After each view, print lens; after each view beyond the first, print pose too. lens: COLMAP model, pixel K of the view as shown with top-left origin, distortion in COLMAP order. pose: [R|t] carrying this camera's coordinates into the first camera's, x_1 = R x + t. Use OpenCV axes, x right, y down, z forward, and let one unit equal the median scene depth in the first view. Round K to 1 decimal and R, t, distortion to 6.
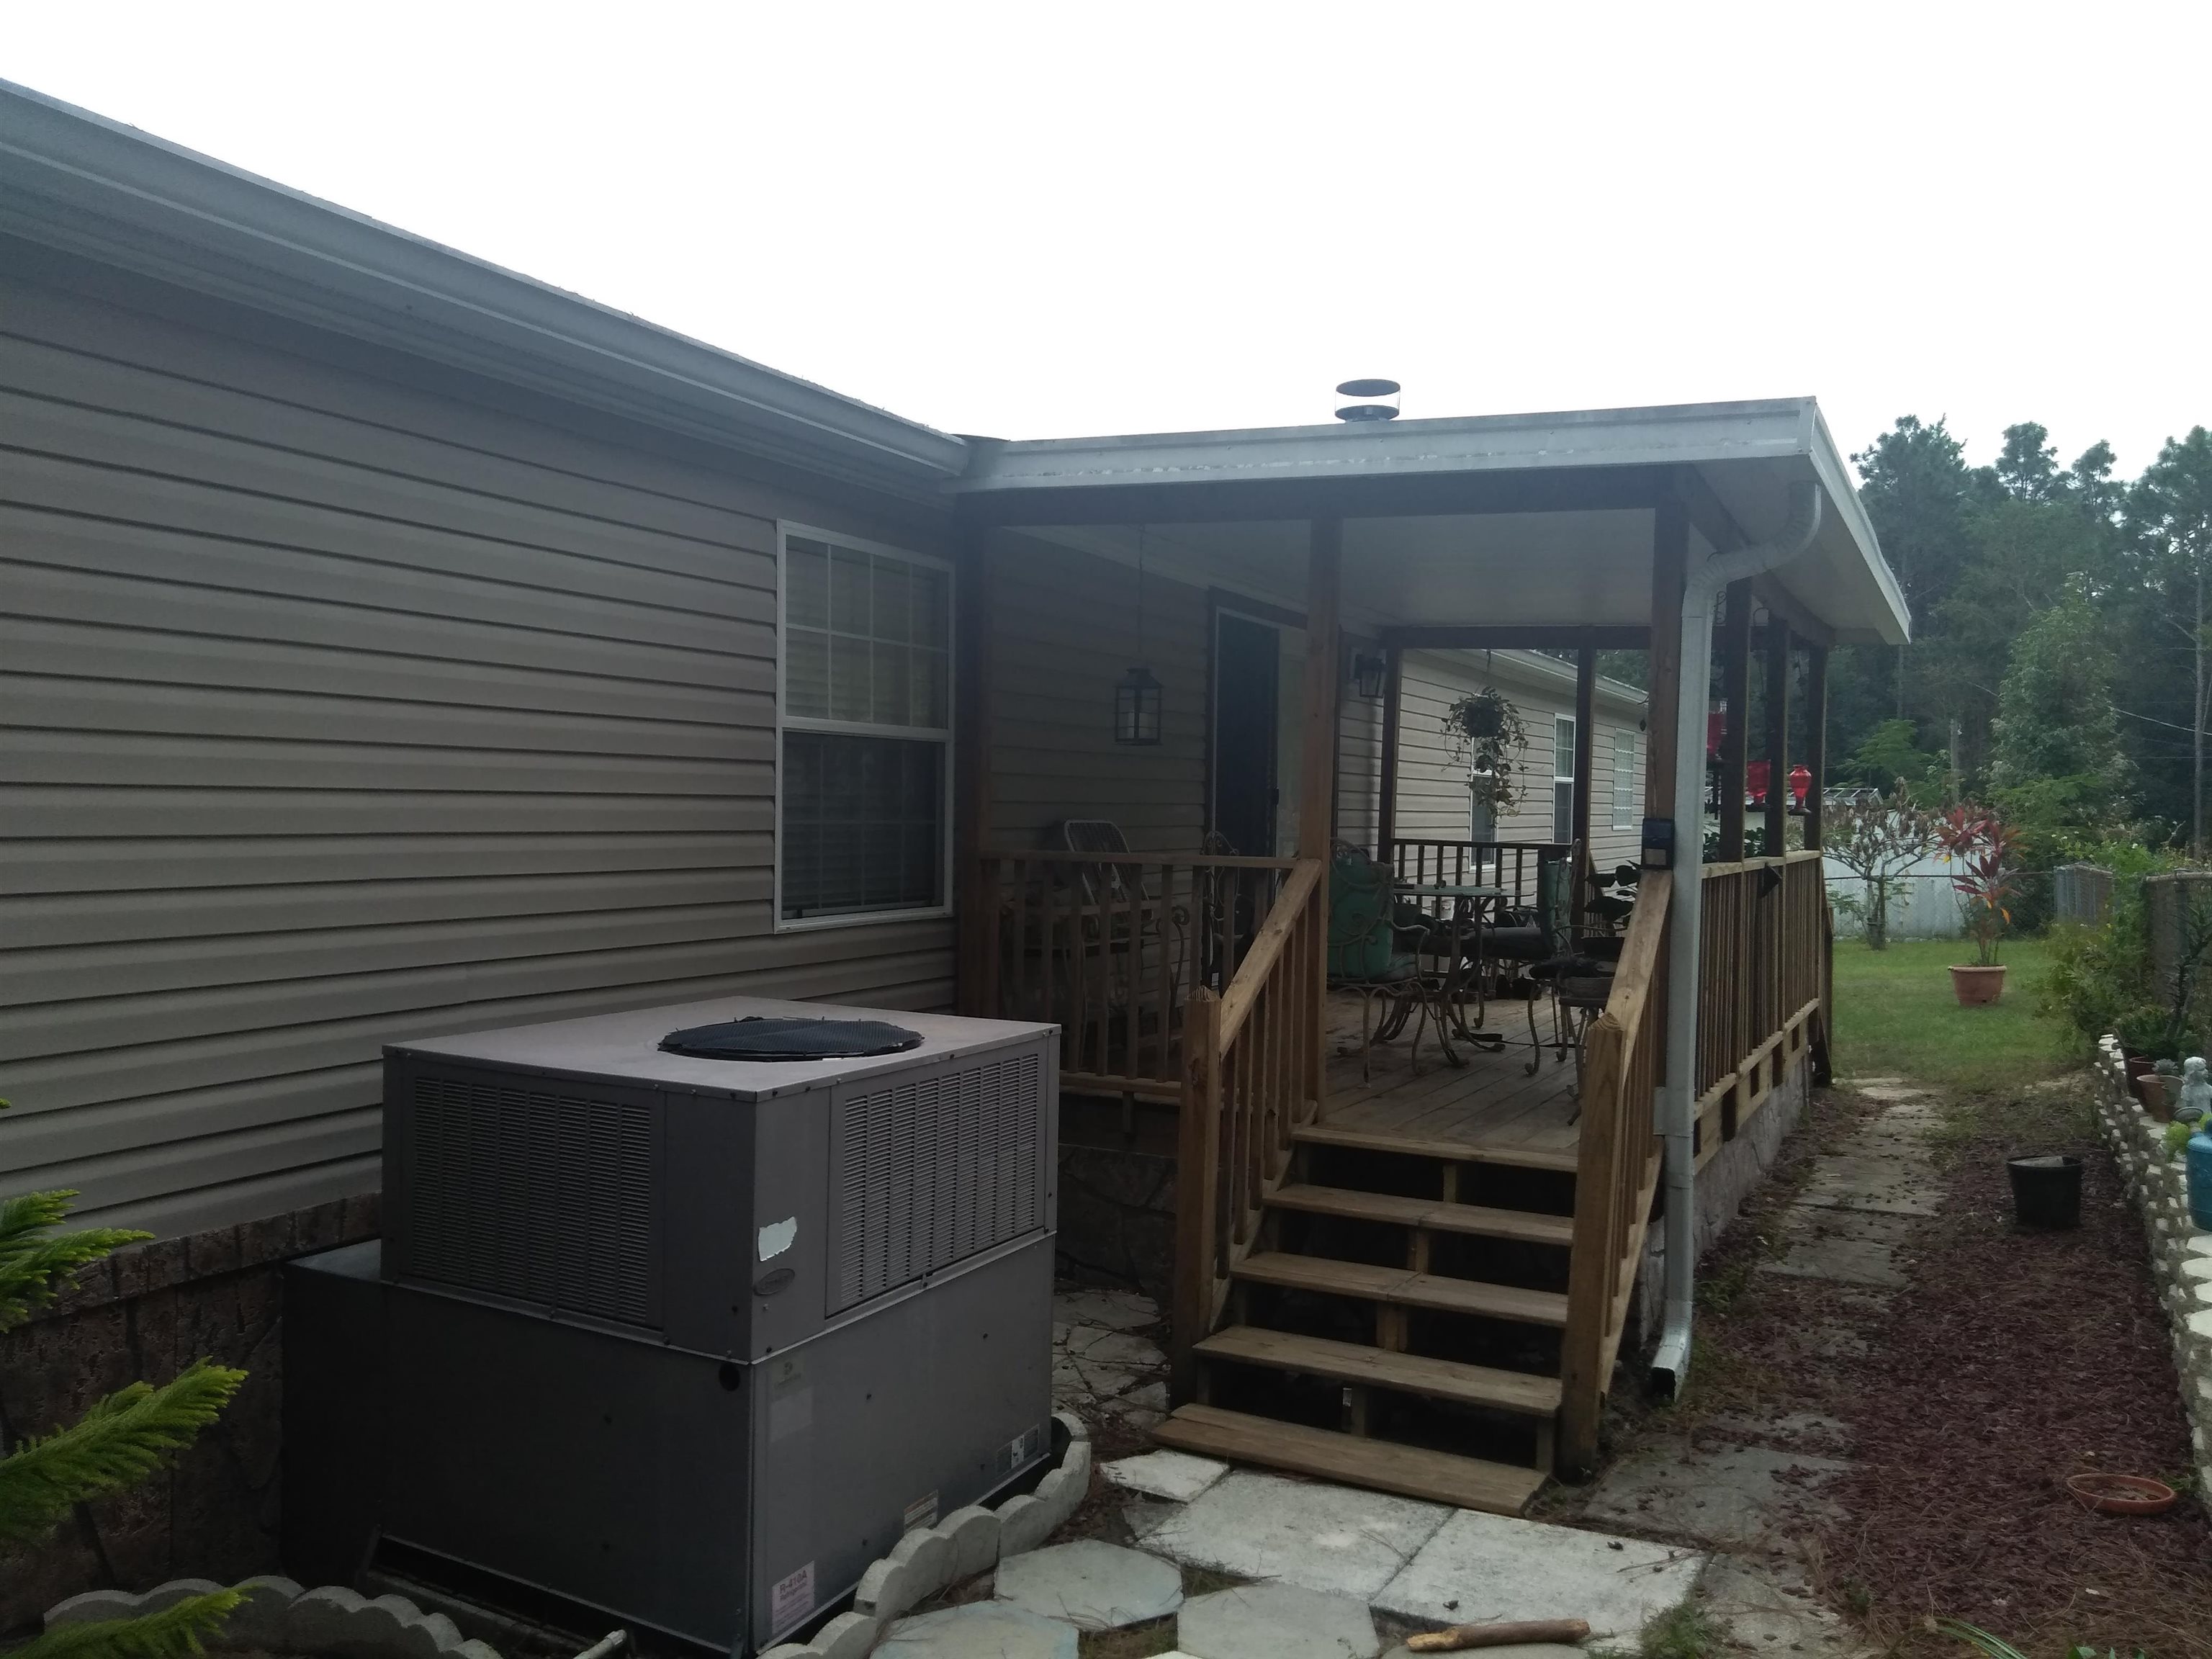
lens RADIAL K [[1649.0, 0, 1106.0], [0, 1649.0, 829.5], [0, 0, 1]] dist [0.040285, -0.027366]
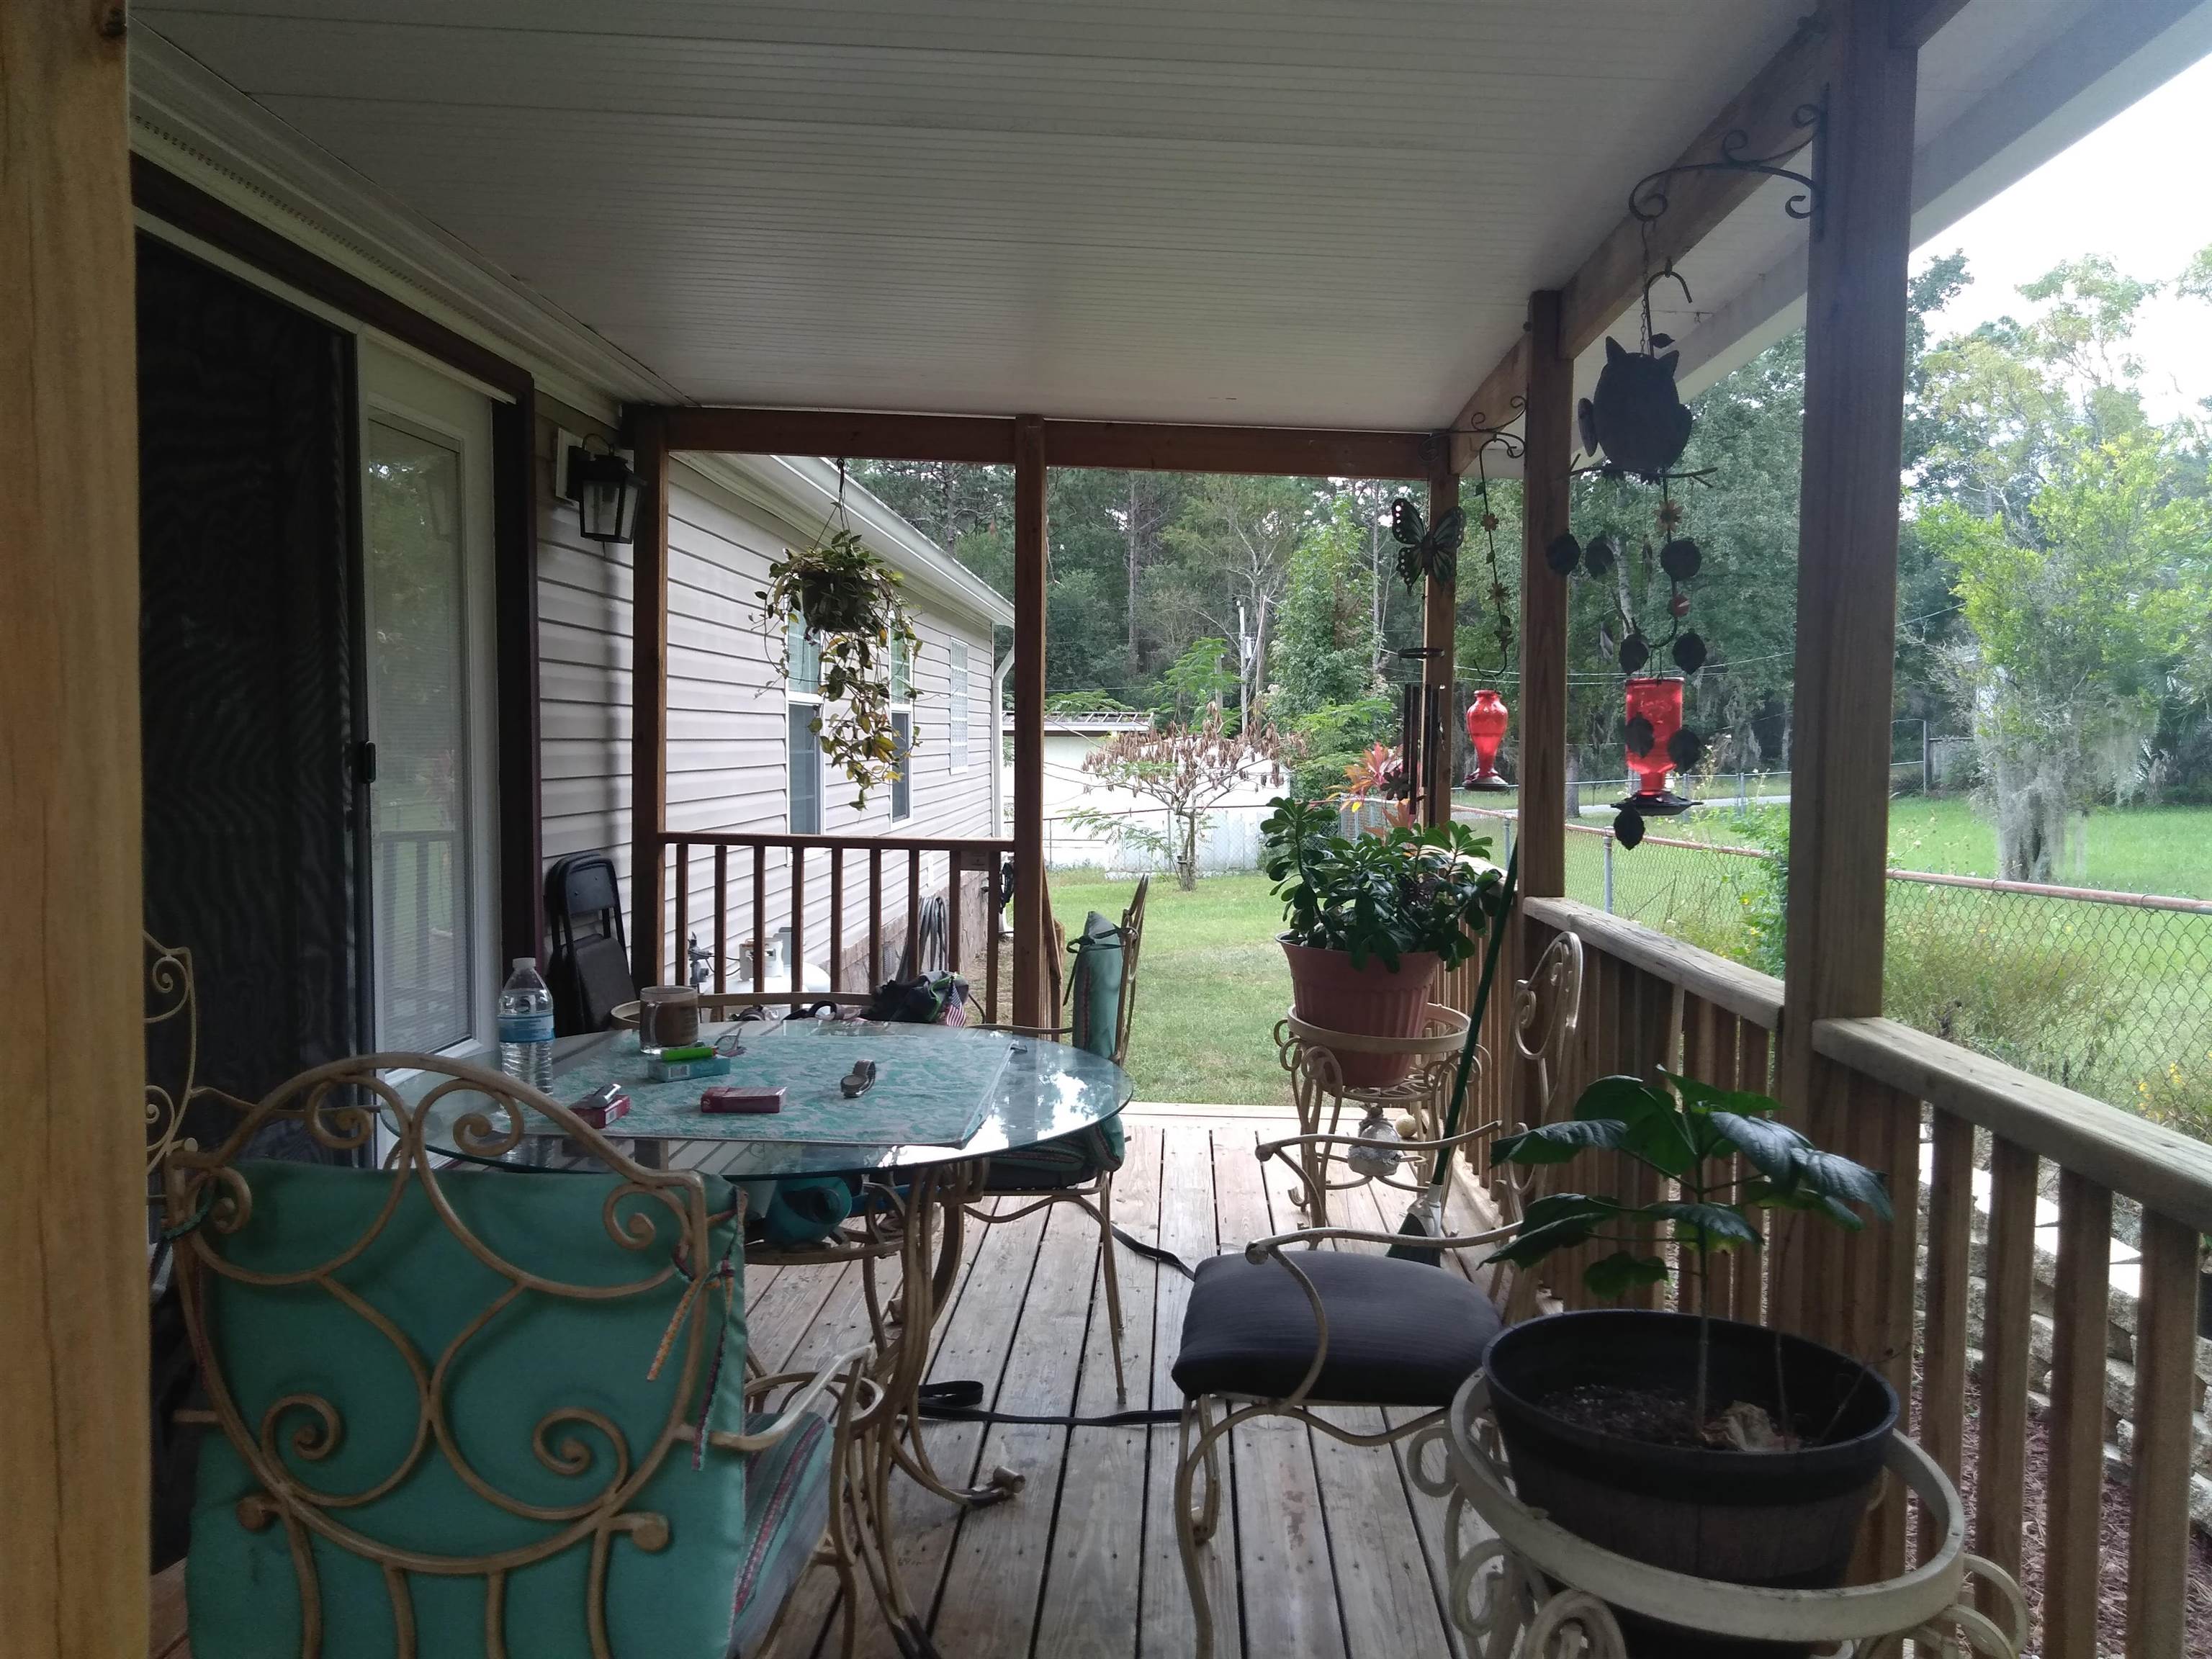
lens RADIAL K [[1649.0, 0, 1106.0], [0, 1649.0, 829.5], [0, 0, 1]] dist [0.040285, -0.027366]
pose [[0.901053, -0.033653, 0.432401, 0.032803], [0.012938, 0.998627, 0.050761, -0.007934], [-0.433516, -0.040144, 0.900251, 0.205047]]
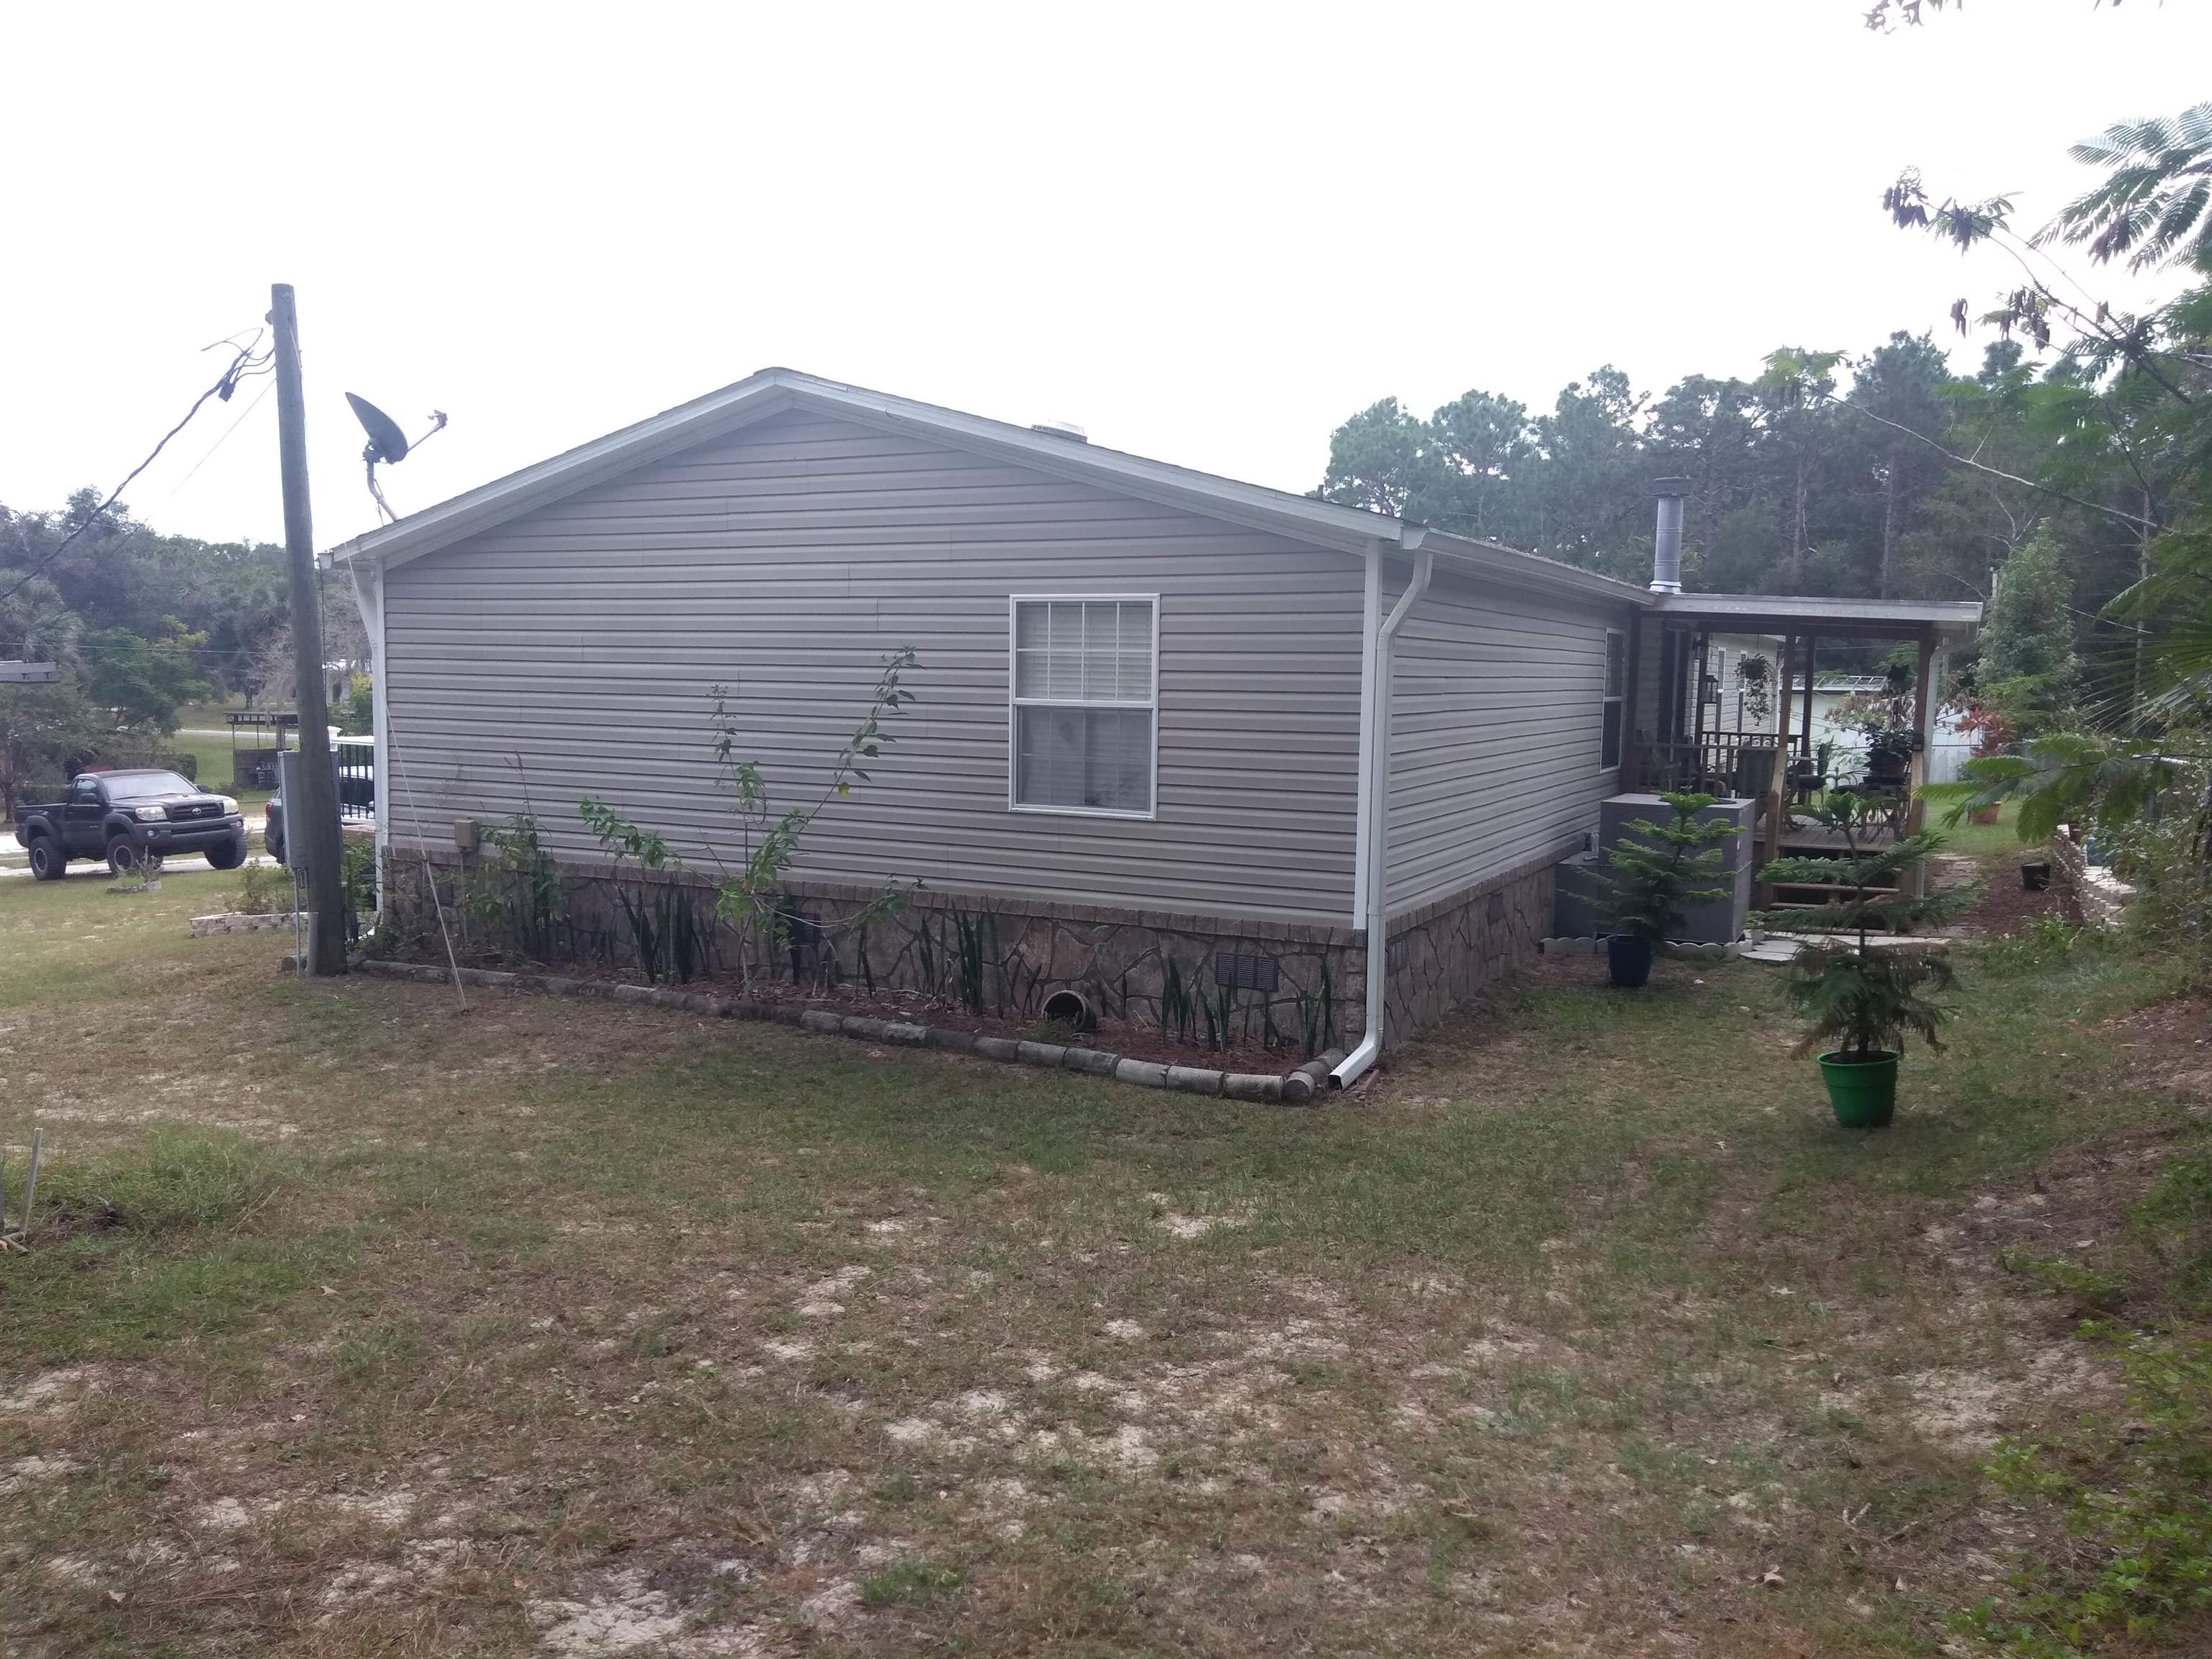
lens RADIAL K [[1649.0, 0, 1106.0], [0, 1649.0, 829.5], [0, 0, 1]] dist [0.040285, -0.027366]
pose [[0.999724, -0.003369, 0.023255, -0.238760], [0.001485, 0.996750, 0.080537, -0.015447], [-0.023451, -0.080481, 0.996480, -0.390654]]
